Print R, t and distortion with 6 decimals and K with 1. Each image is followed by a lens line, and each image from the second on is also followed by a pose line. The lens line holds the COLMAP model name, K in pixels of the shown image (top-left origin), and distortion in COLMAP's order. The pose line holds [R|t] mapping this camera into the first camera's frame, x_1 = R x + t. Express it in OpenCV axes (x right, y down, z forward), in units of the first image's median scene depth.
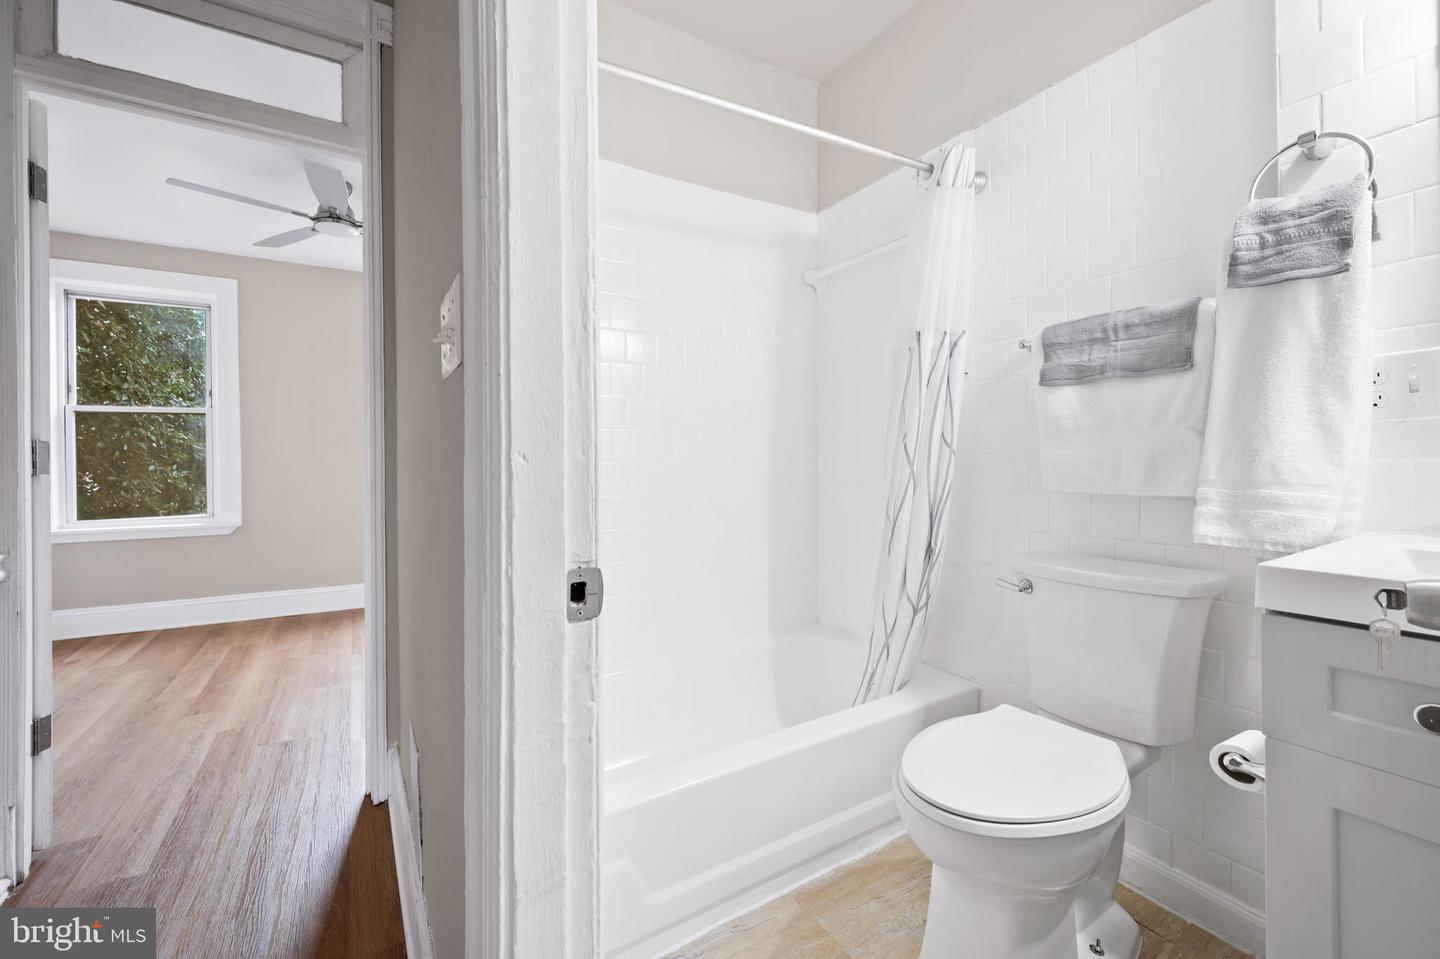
lens RADIAL K [[596.9, 0, 723.9], [0, 596.9, 457.7], [0, 0, 1]] dist [0.000605, 0.000008]
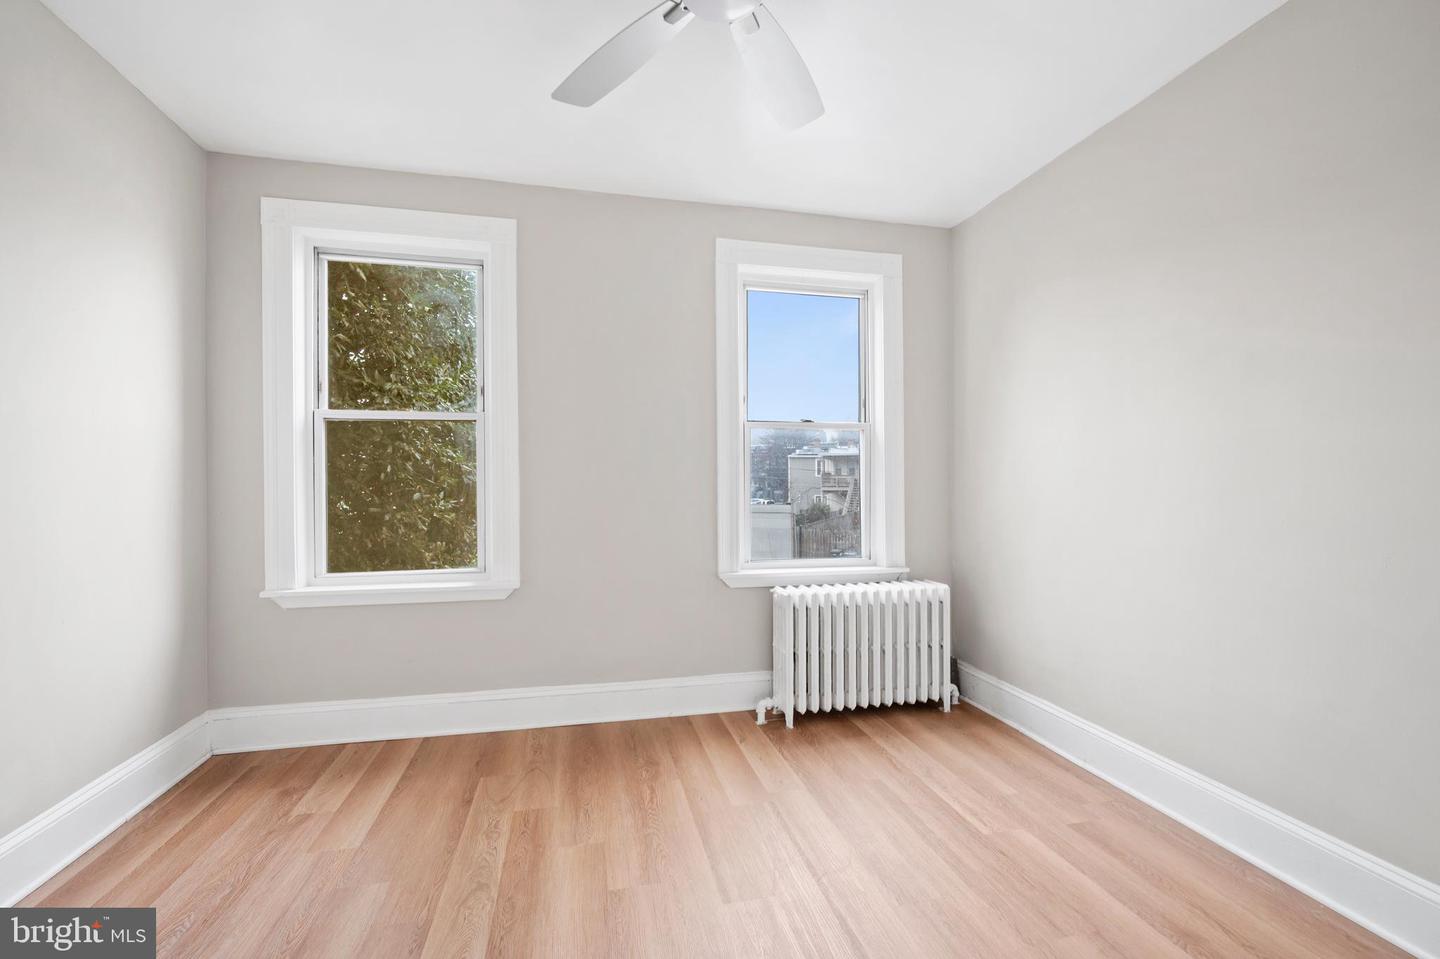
lens RADIAL K [[591.8, 0, 720.0], [0, 591.8, 479.5], [0, 0, 1]] dist [-0.001191, 0.000031]
pose [[0.949190, 0.011826, -0.314483, -0.380423], [-0.008922, 0.999903, 0.010671, -0.015451], [0.314578, -0.007323, 0.949203, 0.434312]]
